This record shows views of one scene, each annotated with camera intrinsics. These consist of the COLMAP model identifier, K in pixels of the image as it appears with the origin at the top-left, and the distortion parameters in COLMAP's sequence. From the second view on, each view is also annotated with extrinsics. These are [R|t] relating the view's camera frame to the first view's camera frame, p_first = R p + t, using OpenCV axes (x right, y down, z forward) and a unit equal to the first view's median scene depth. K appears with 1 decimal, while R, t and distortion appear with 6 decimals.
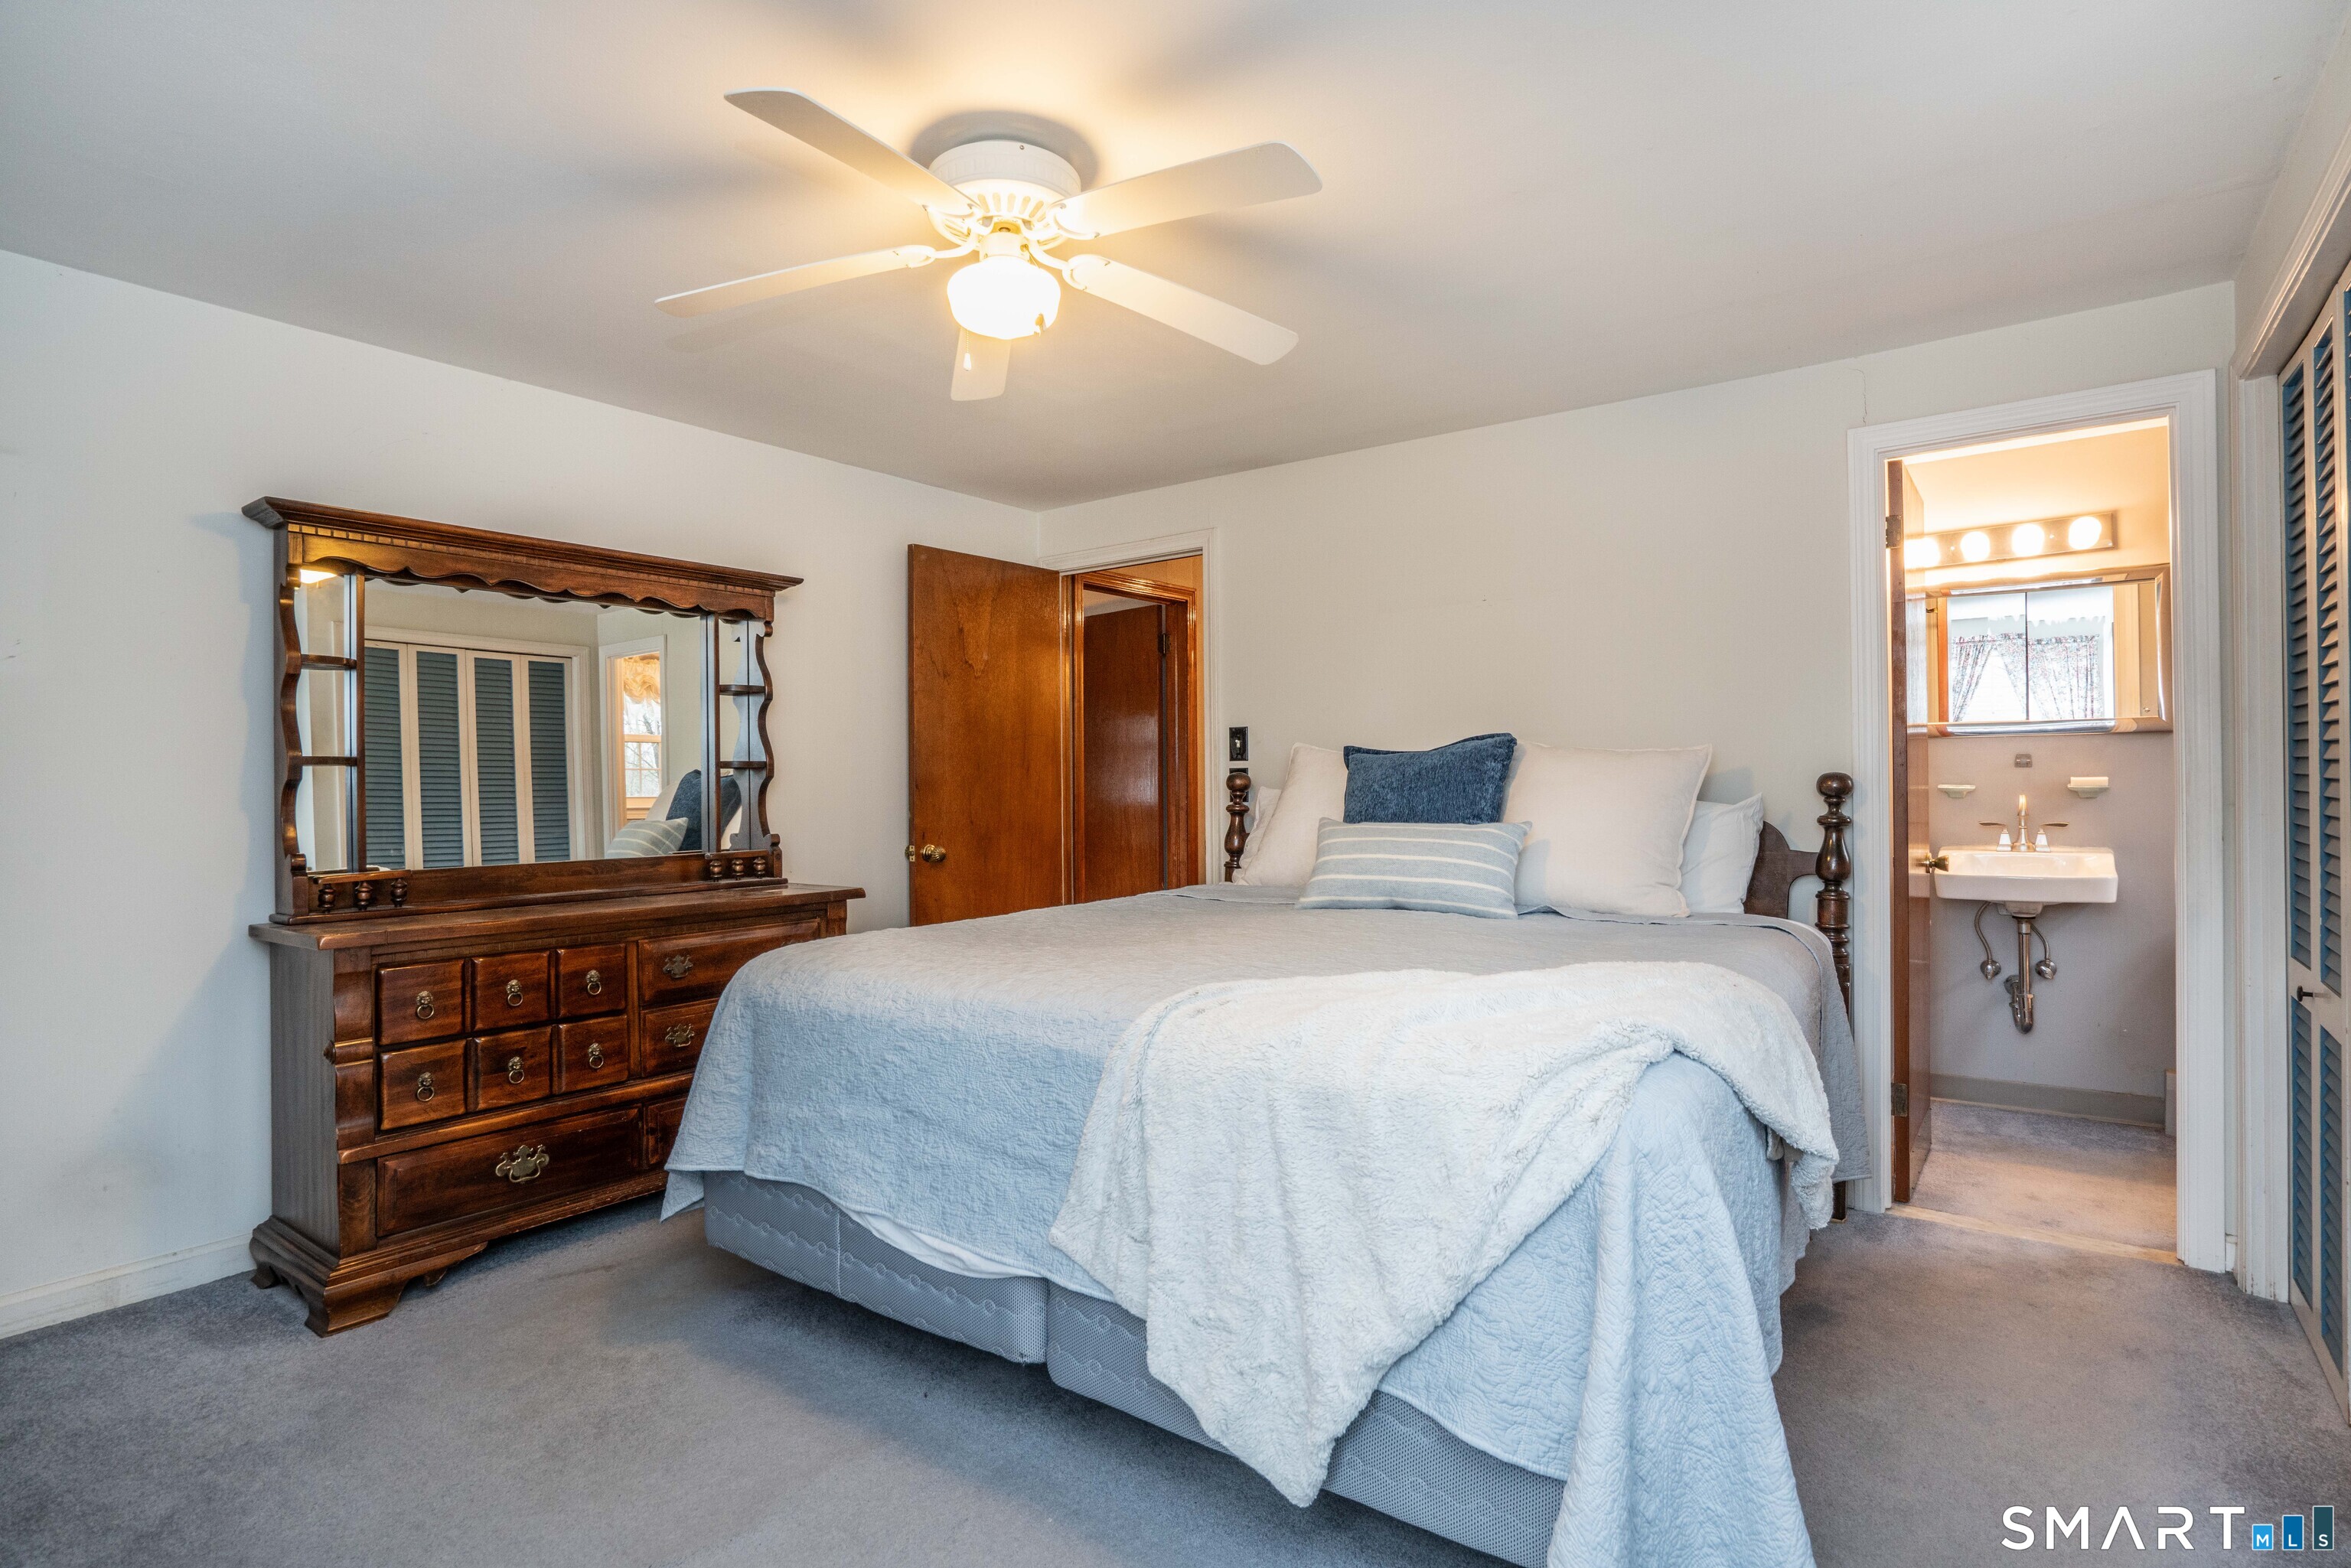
lens RADIAL K [[1166.1, 0, 1168.0], [0, 1166.1, 792.3], [0, 0, 1]] dist [-0.019576, 0.003757]
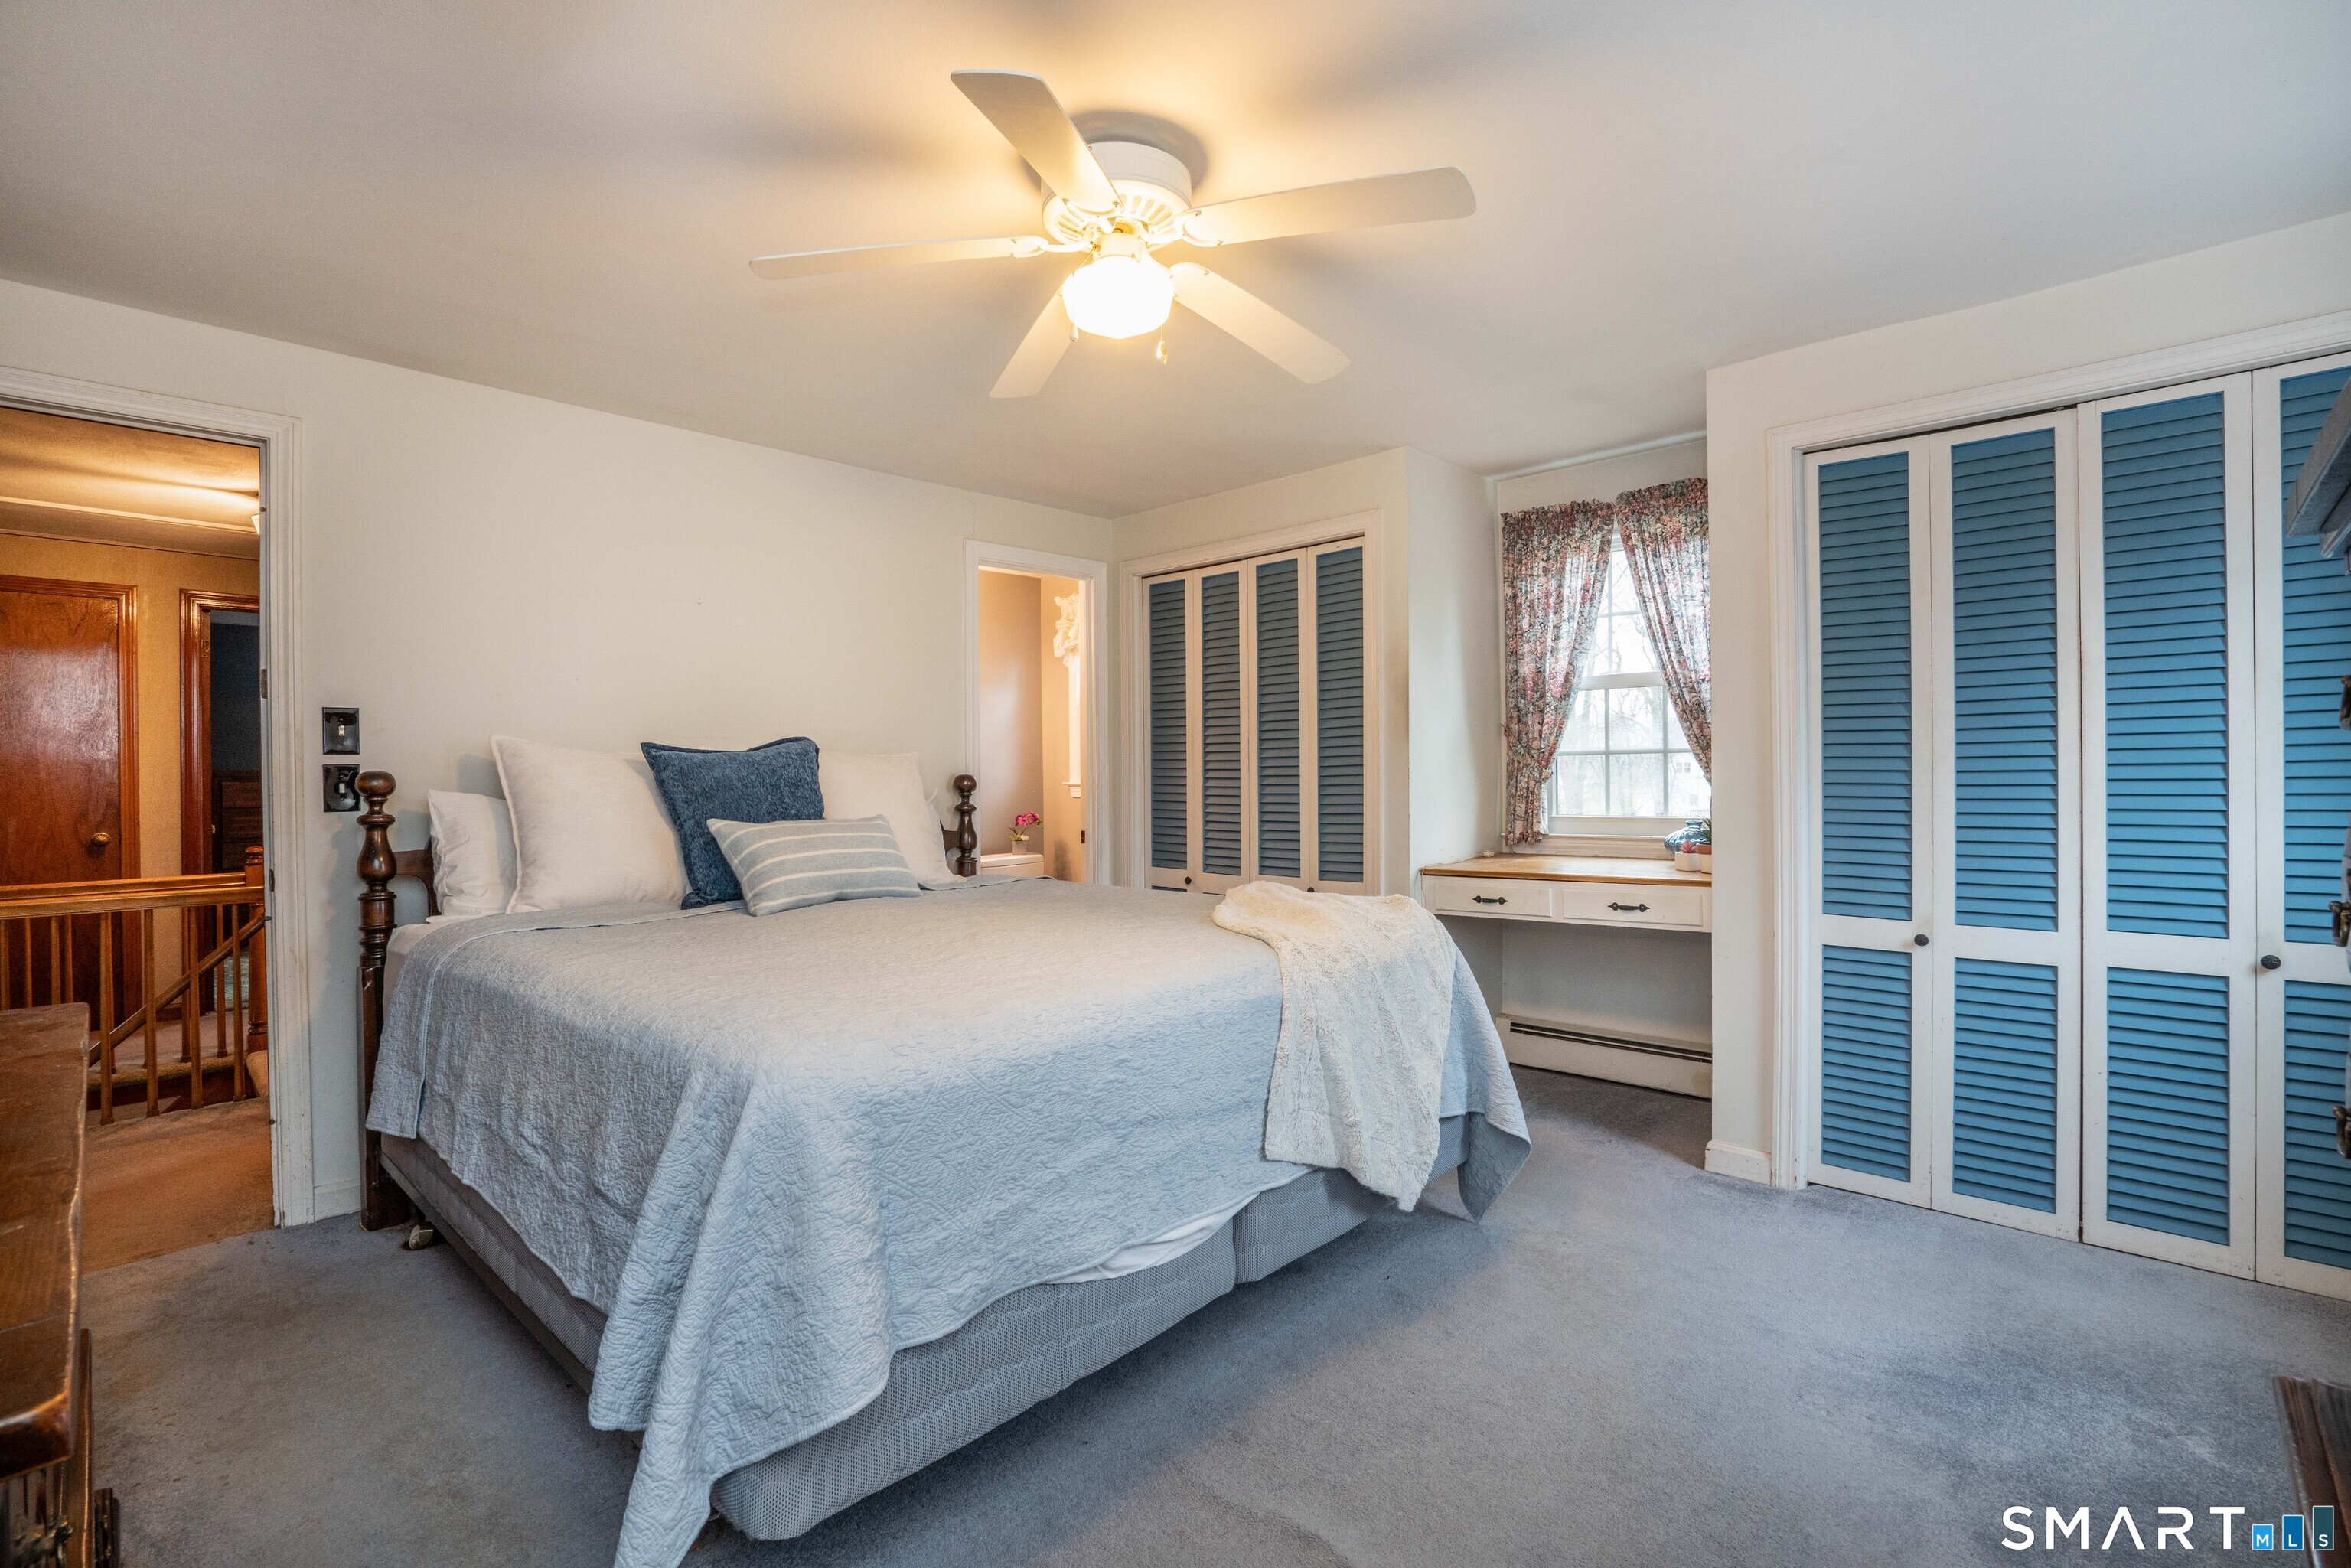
lens RADIAL K [[1086.9, 0, 1167.1], [0, 1086.9, 769.5], [0, 0, 1]] dist [-0.031499, 0.001118]
pose [[0.140271, 0.006852, 0.990089, -0.642351], [0.012601, 0.999883, -0.008705, -0.006820], [-0.990033, 0.013698, 0.140168, 0.487205]]
